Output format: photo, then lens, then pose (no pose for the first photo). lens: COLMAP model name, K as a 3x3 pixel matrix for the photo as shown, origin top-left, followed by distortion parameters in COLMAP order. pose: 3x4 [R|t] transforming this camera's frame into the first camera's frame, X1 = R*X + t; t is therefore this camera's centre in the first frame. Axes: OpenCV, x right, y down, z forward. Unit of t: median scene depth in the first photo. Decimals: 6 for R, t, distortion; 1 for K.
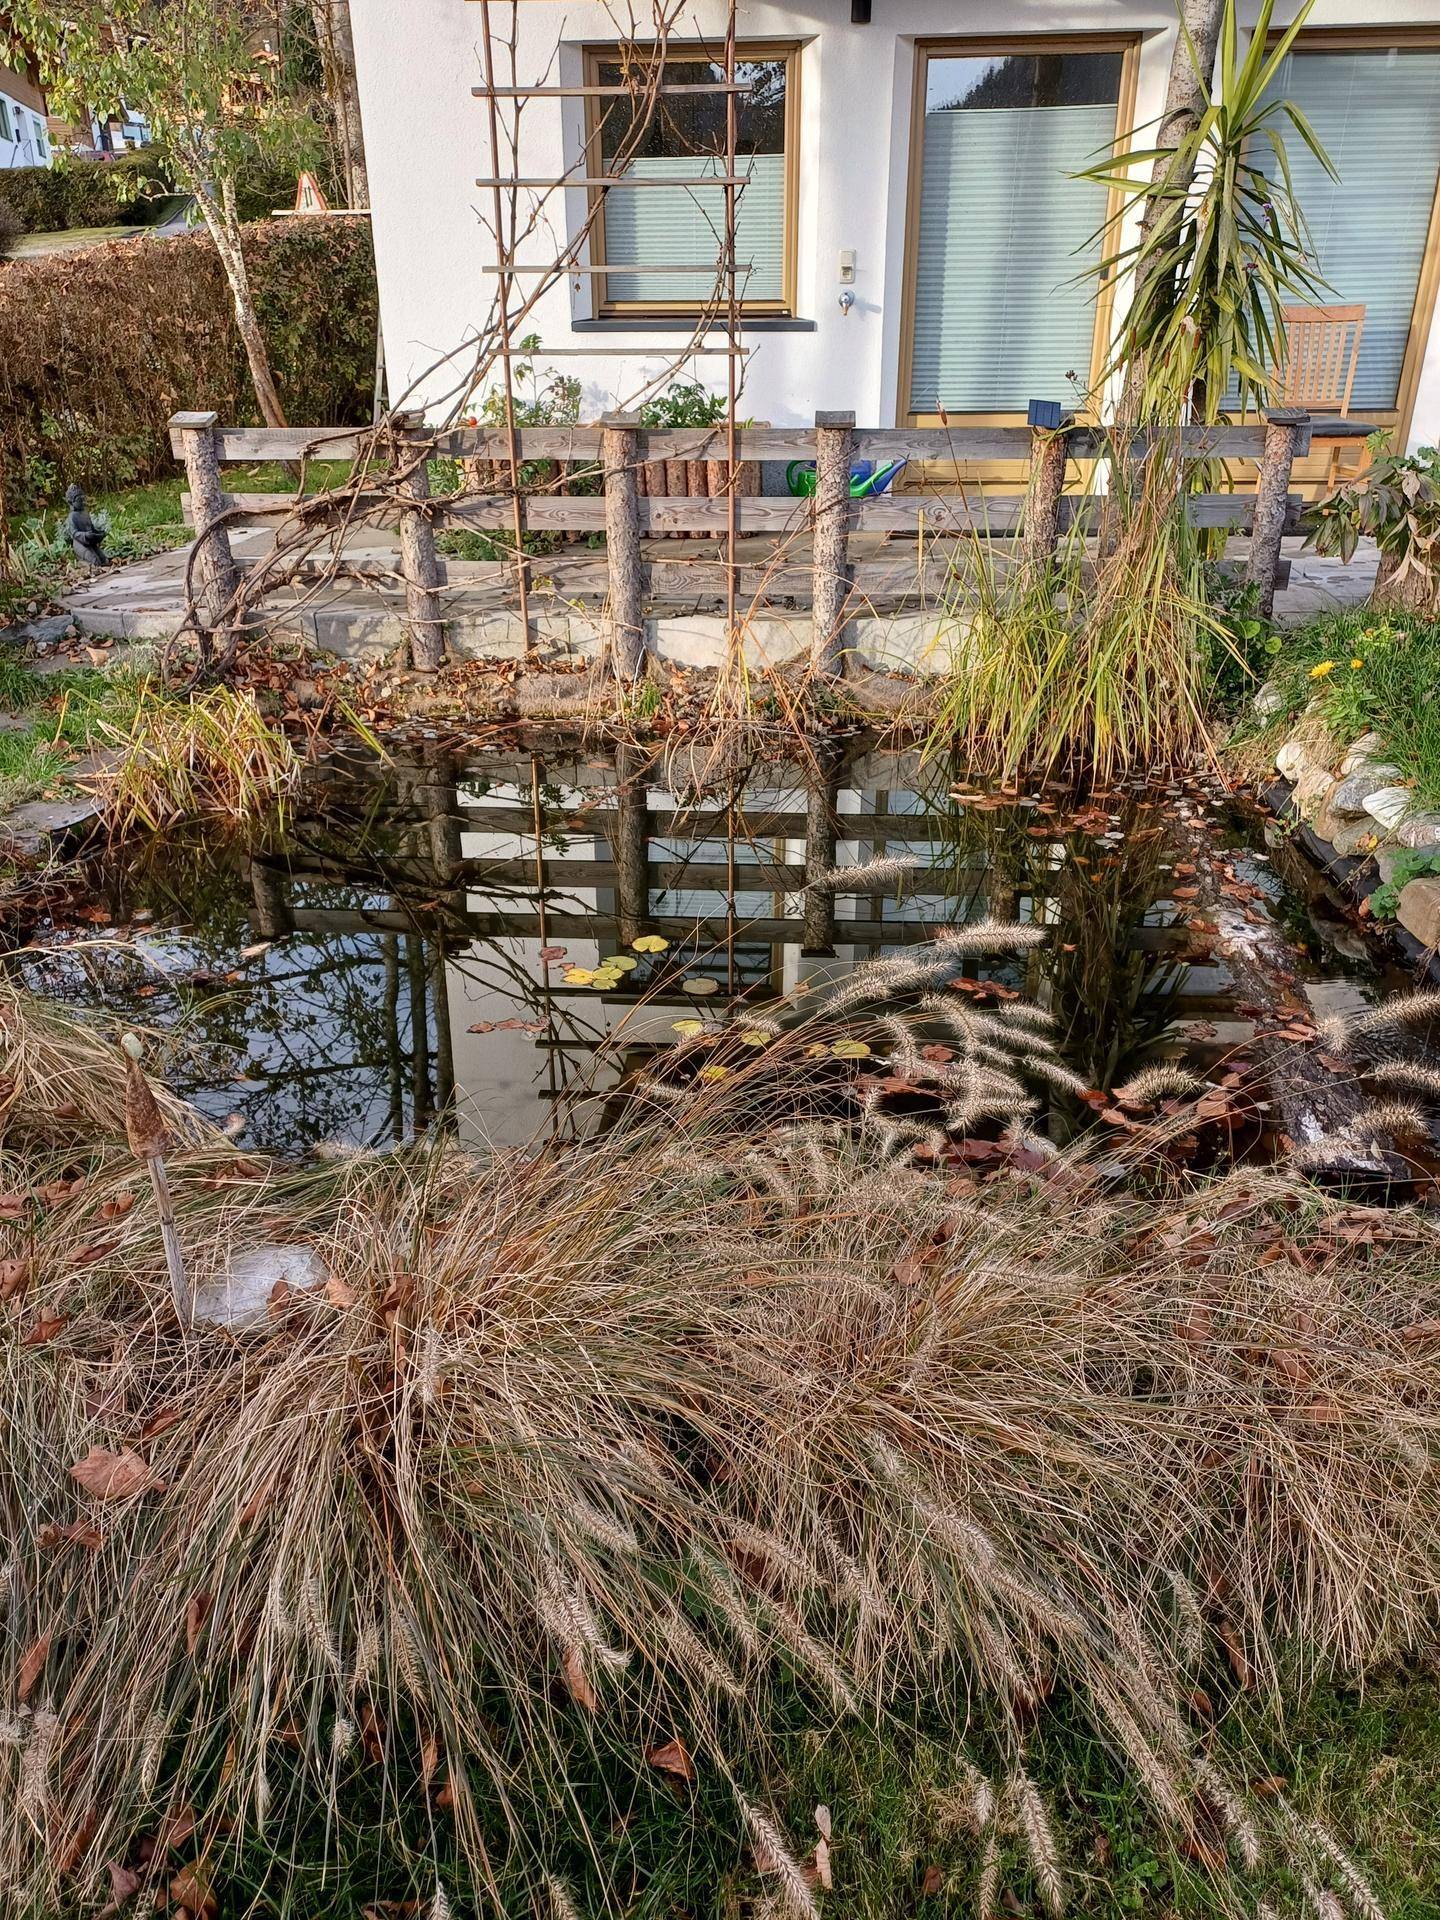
lens RADIAL K [[1394.3, 0, 714.3], [0, 1394.3, 958.4], [0, 0, 1]] dist [0.001362, -0.001596]
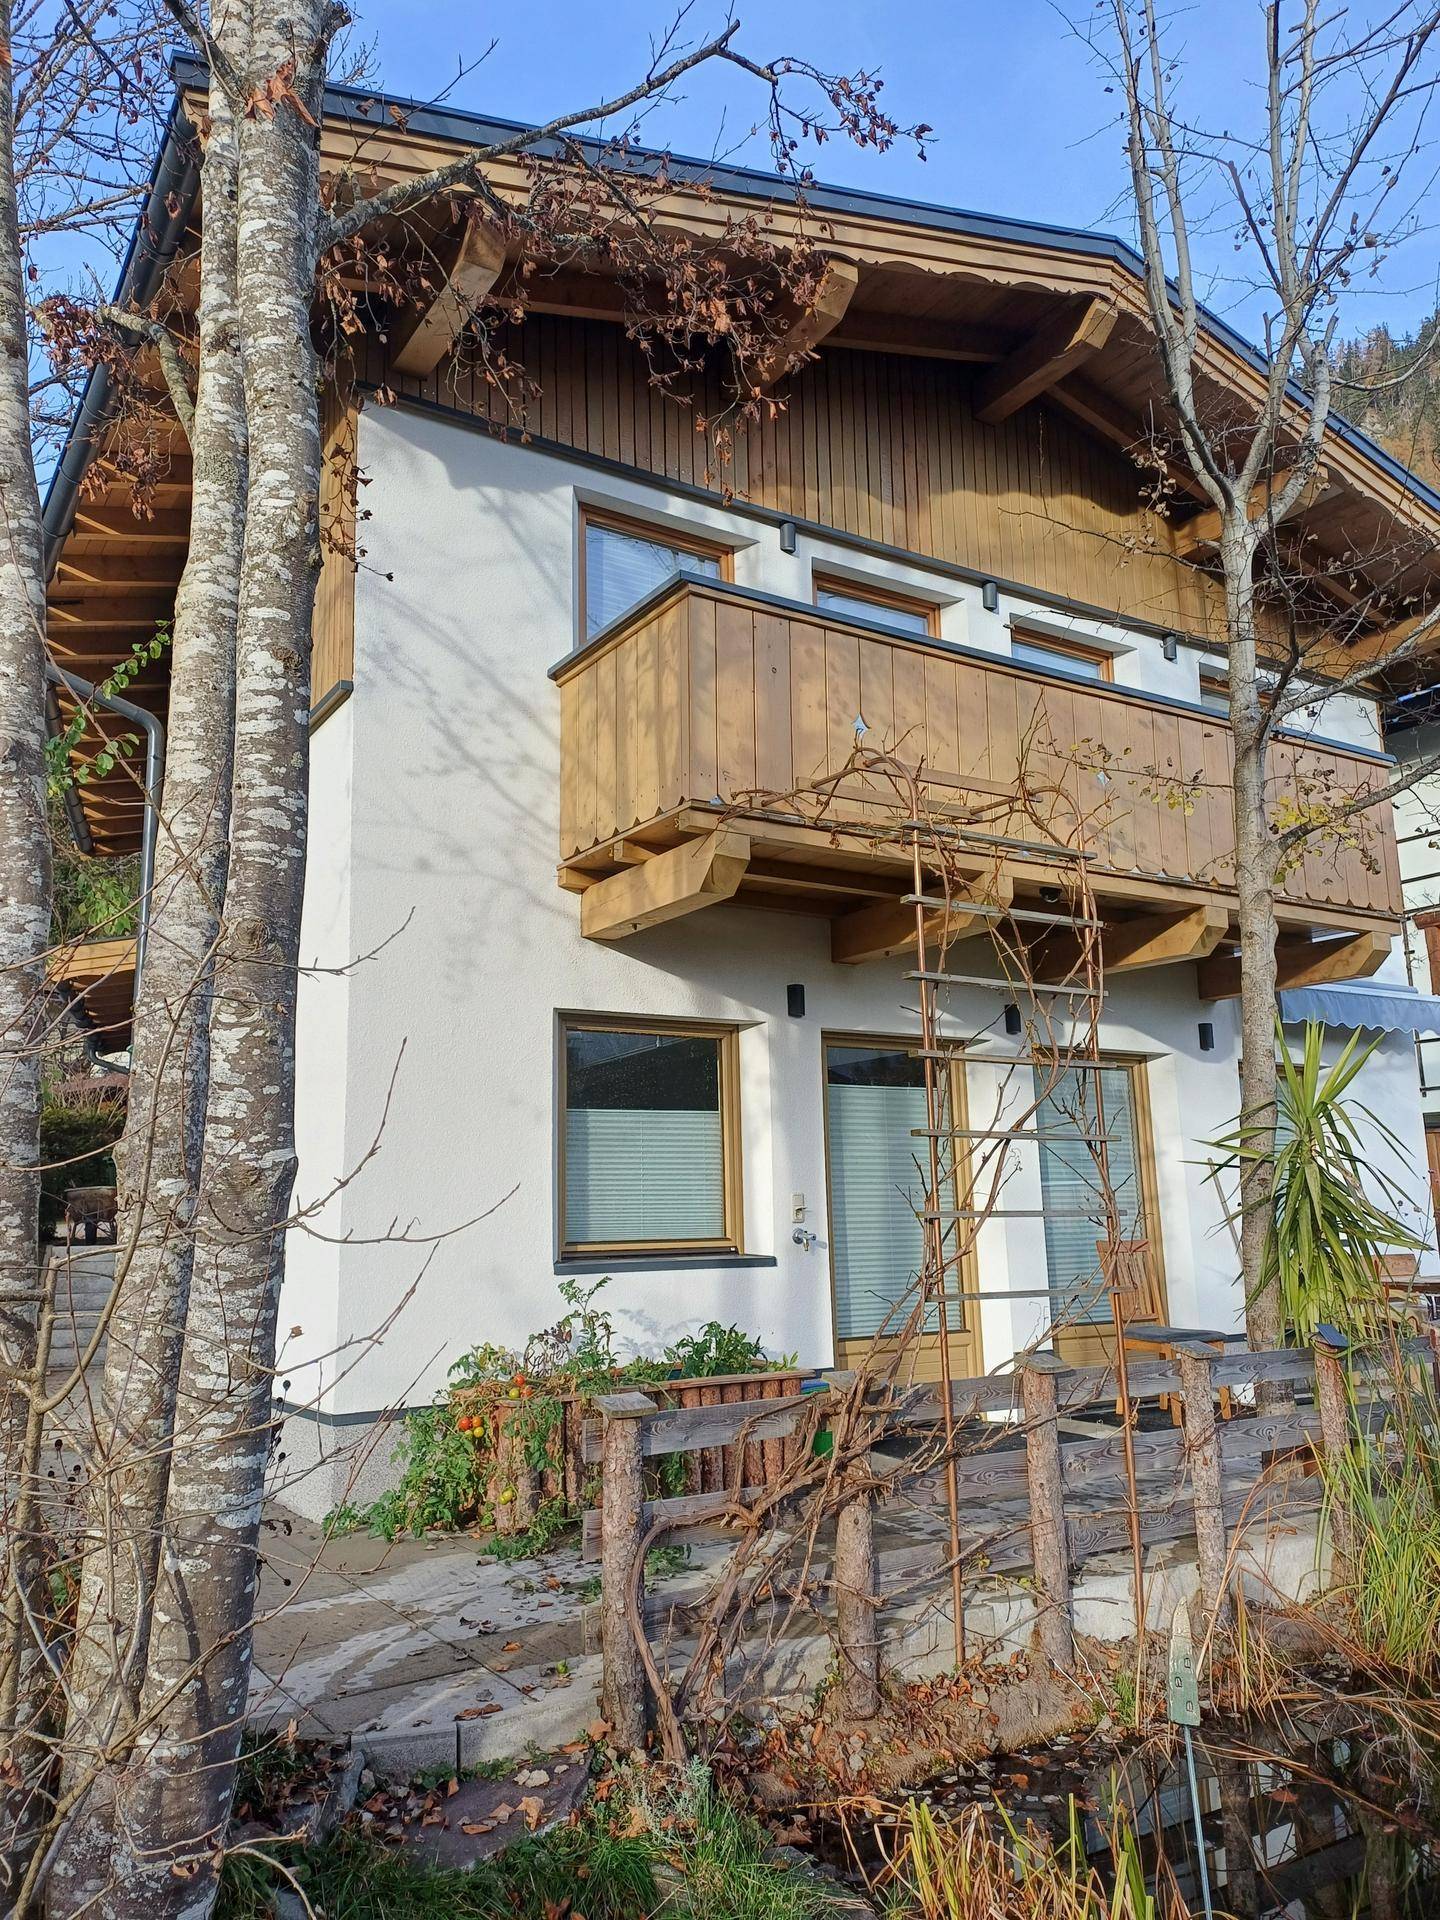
lens RADIAL K [[1394.3, 0, 714.3], [0, 1394.3, 958.4], [0, 0, 1]] dist [0.001362, -0.001596]
pose [[0.790009, 0.098824, 0.605079, -0.651466], [0.263567, 0.836330, -0.480713, -0.172553], [-0.553551, 0.539246, 0.634661, 0.277016]]
